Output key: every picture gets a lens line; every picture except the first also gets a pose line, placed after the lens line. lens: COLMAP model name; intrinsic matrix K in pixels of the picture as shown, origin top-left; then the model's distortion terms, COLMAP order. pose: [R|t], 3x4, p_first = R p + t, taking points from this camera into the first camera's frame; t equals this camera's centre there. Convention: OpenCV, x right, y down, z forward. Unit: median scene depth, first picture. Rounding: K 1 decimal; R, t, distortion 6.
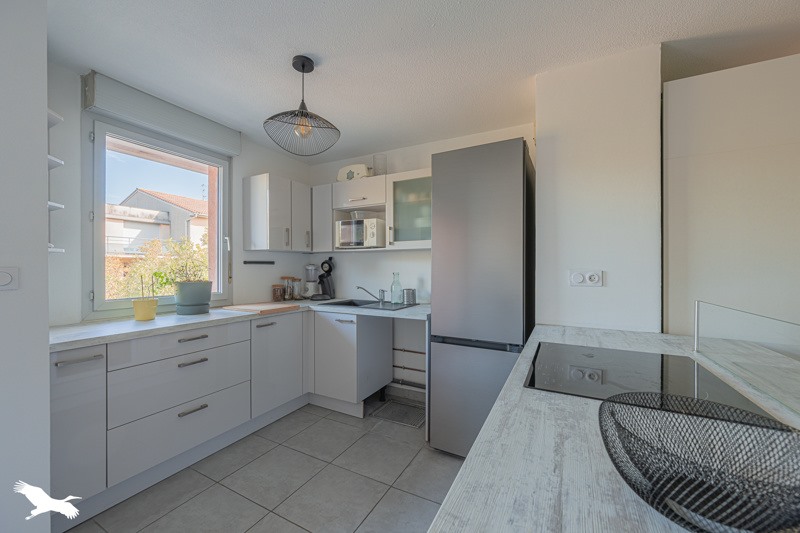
lens RADIAL K [[313.3, 0, 401.2], [0, 313.3, 270.3], [0, 0, 1]] dist [-0.003469, 0.000050]
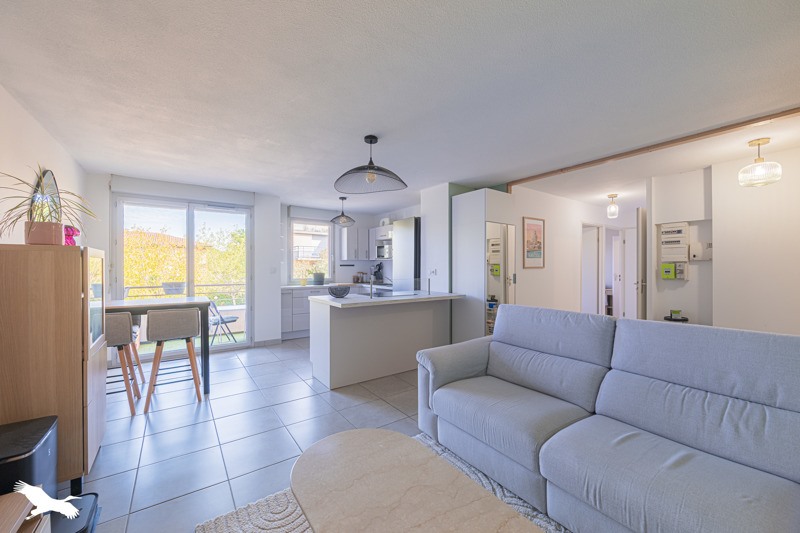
lens RADIAL K [[313.3, 0, 397.7], [0, 313.3, 267.8], [0, 0, 1]] dist [-0.003469, 0.000050]
pose [[0.891454, -0.002103, -0.453107, 0.864927], [0.000978, 0.999996, -0.002717, -0.002405], [0.453111, 0.001979, 0.891452, -0.812595]]
